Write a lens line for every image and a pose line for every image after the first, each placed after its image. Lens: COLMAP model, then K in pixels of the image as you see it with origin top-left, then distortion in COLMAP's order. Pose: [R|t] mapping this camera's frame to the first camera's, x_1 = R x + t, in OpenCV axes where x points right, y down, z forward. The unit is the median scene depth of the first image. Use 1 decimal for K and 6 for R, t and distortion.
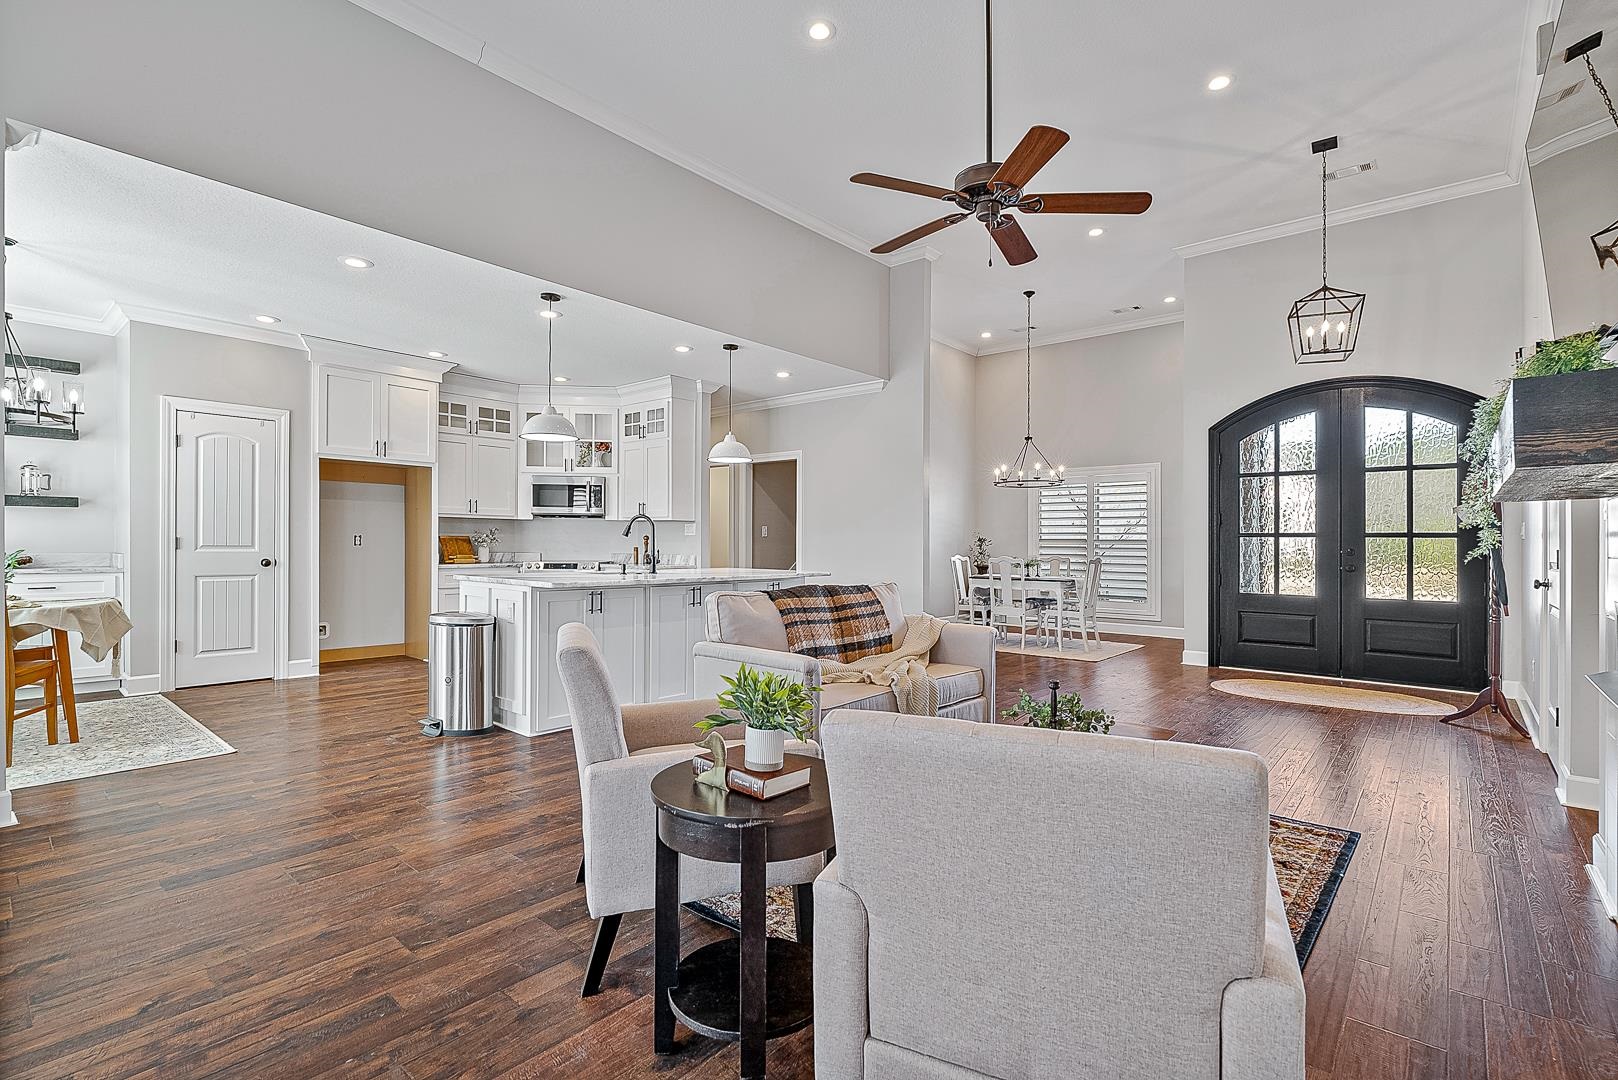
lens RADIAL K [[755.9, 0, 806.5], [0, 755.9, 547.0], [0, 0, 1]] dist [-0.003606, 0.001645]
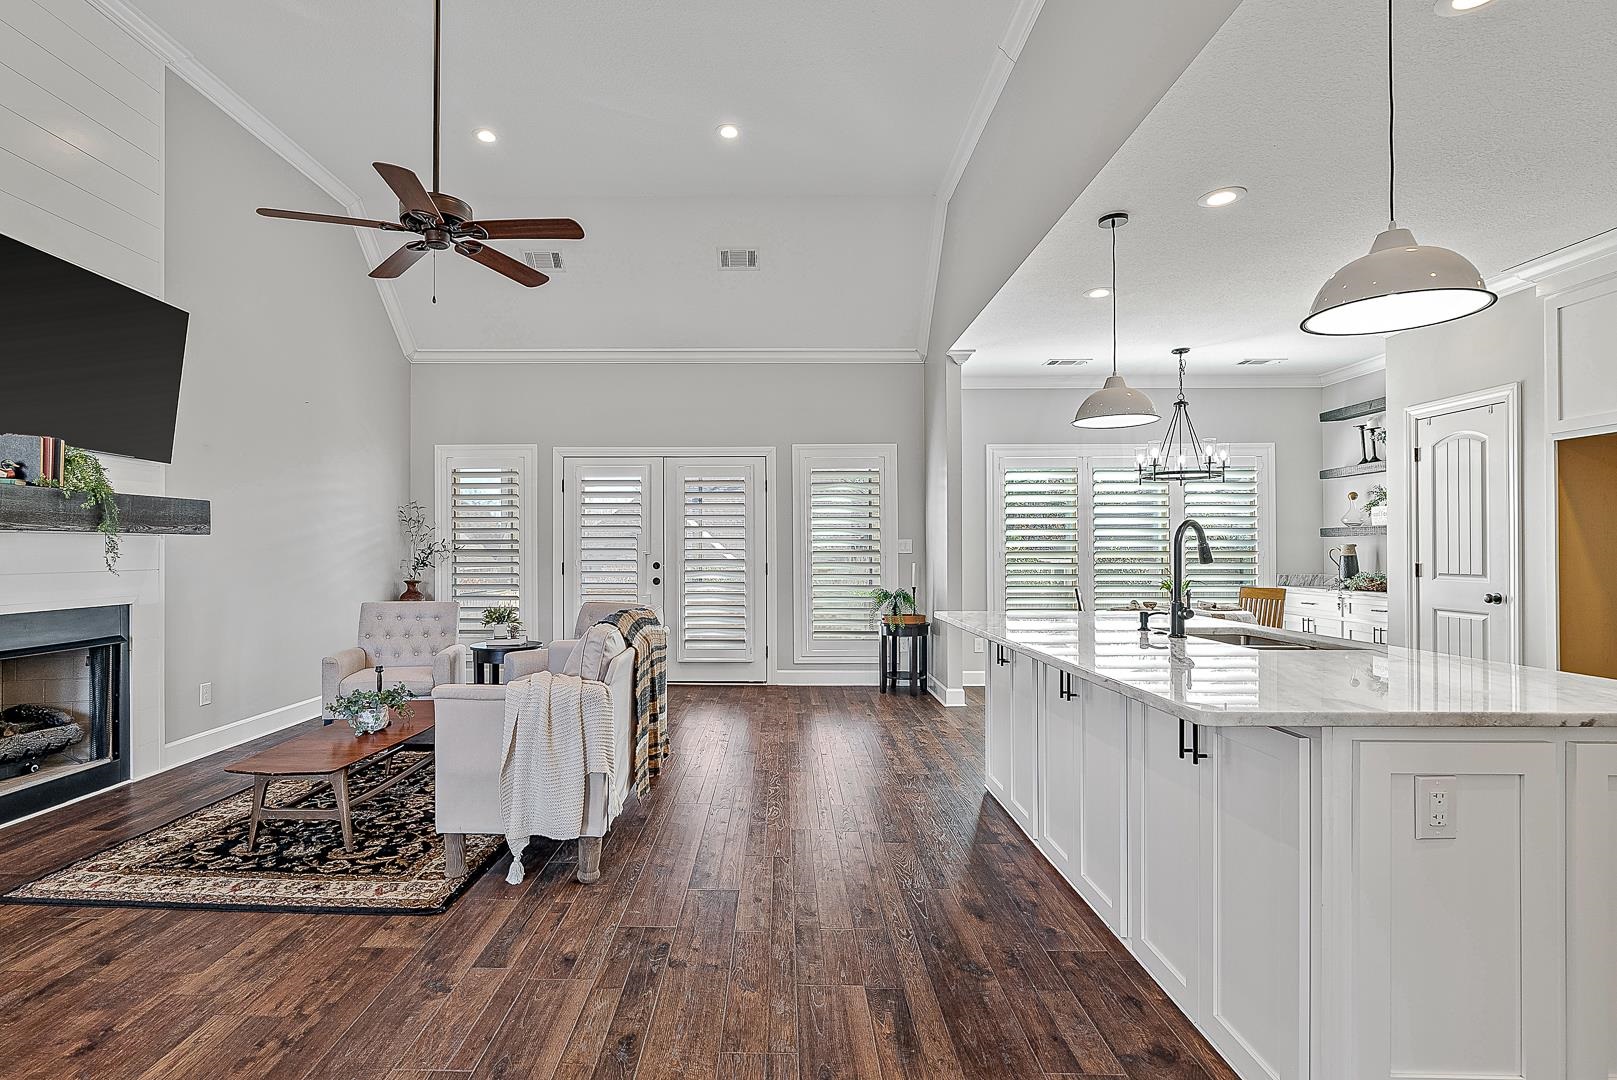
lens RADIAL K [[755.4, 0, 766.5], [0, 755.4, 544.6], [0, 0, 1]] dist [-0.003606, 0.001645]
pose [[-0.767463, -0.014965, -0.640919, 0.265147], [-0.009514, 0.999883, -0.011954, -0.014136], [0.641023, -0.003076, -0.767516, 0.972164]]
